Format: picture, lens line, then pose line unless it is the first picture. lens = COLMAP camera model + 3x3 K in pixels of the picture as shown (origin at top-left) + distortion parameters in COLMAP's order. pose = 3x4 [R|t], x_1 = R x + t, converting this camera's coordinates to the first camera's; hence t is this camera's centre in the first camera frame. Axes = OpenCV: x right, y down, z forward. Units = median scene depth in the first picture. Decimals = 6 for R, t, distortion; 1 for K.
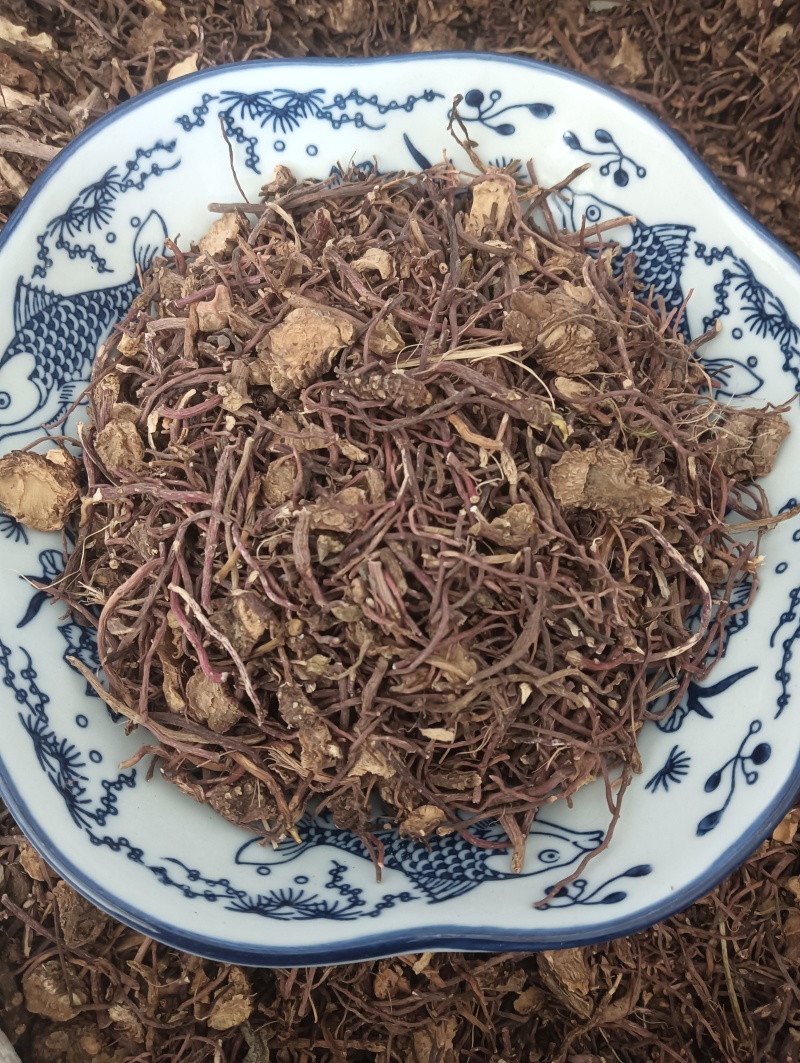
lens RADIAL K [[868.5, 0, 390.0], [0, 868.5, 526.5], [0, 0, 1]] dist [0.013468, -0.134284]
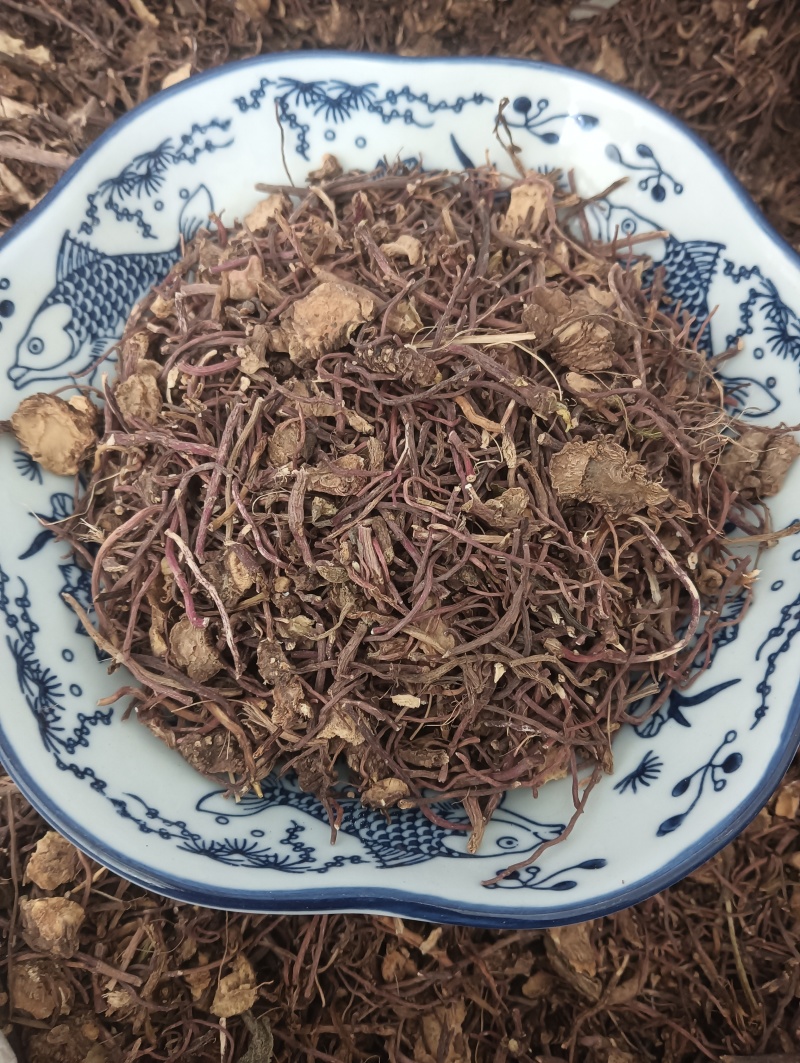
lens RADIAL K [[868.5, 0, 389.9], [0, 868.5, 528.1], [0, 0, 1]] dist [0.013468, -0.134284]
pose [[0.992722, 0.108193, -0.052888, 0.058595], [-0.110214, 0.993222, -0.036912, 0.068569], [0.048536, 0.042472, 0.997918, -0.011134]]
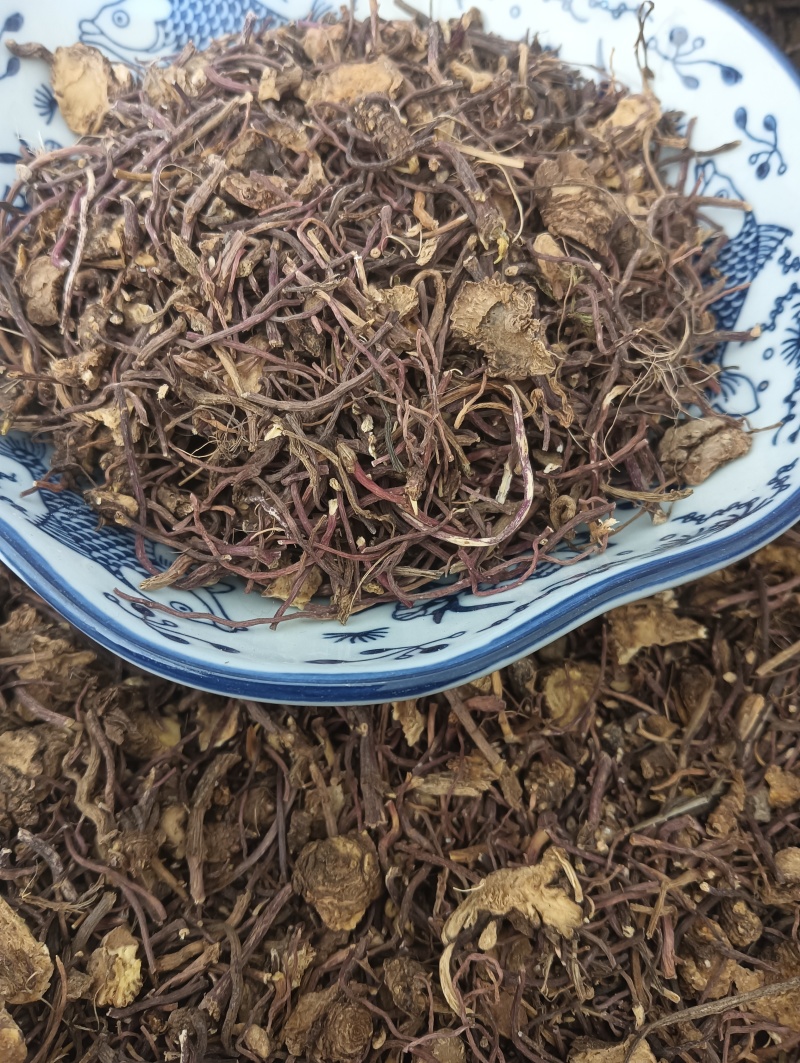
lens RADIAL K [[868.5, 0, 398.1], [0, 868.5, 531.9], [0, 0, 1]] dist [0.013468, -0.134284]
pose [[0.774812, 0.590850, -0.224860, 0.461460], [-0.616099, 0.785453, -0.059041, 0.219013], [0.141732, 0.184282, 0.972601, 0.154730]]
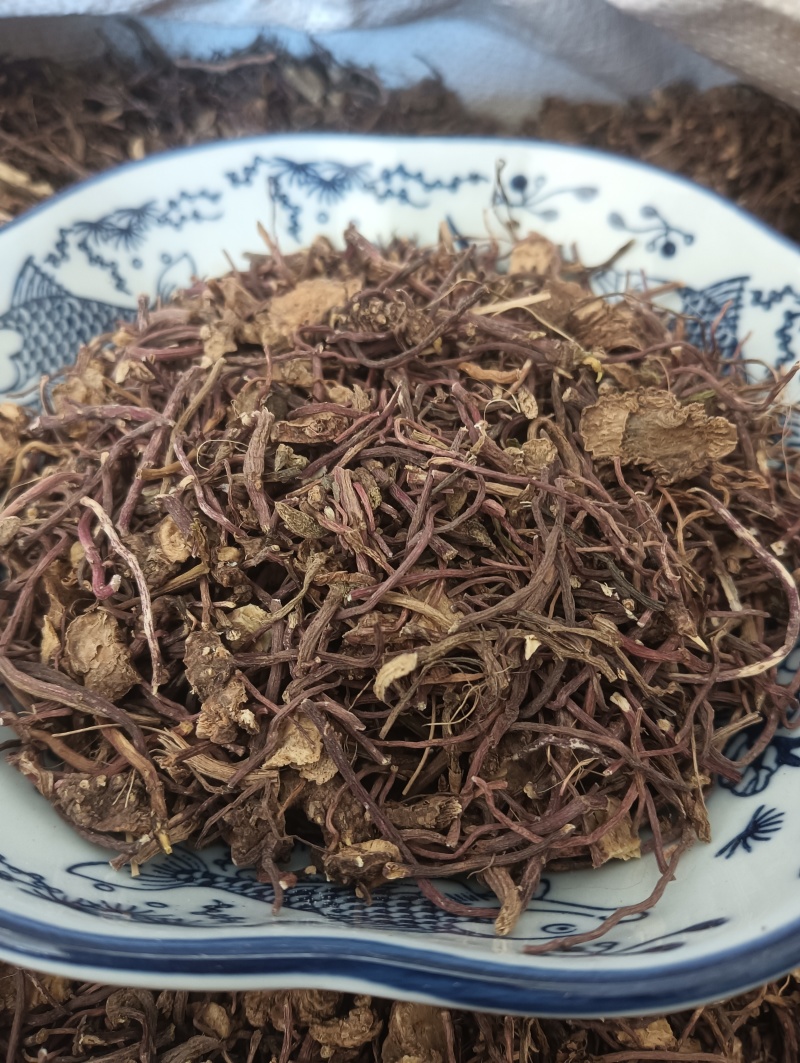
lens RADIAL K [[868.5, 0, 391.9], [0, 868.5, 536.0], [0, 0, 1]] dist [0.013468, -0.134284]
pose [[0.992257, 0.088727, -0.086909, 0.087168], [-0.117242, 0.900060, -0.419698, 0.369088], [0.040985, 0.426637, 0.903494, 0.299742]]
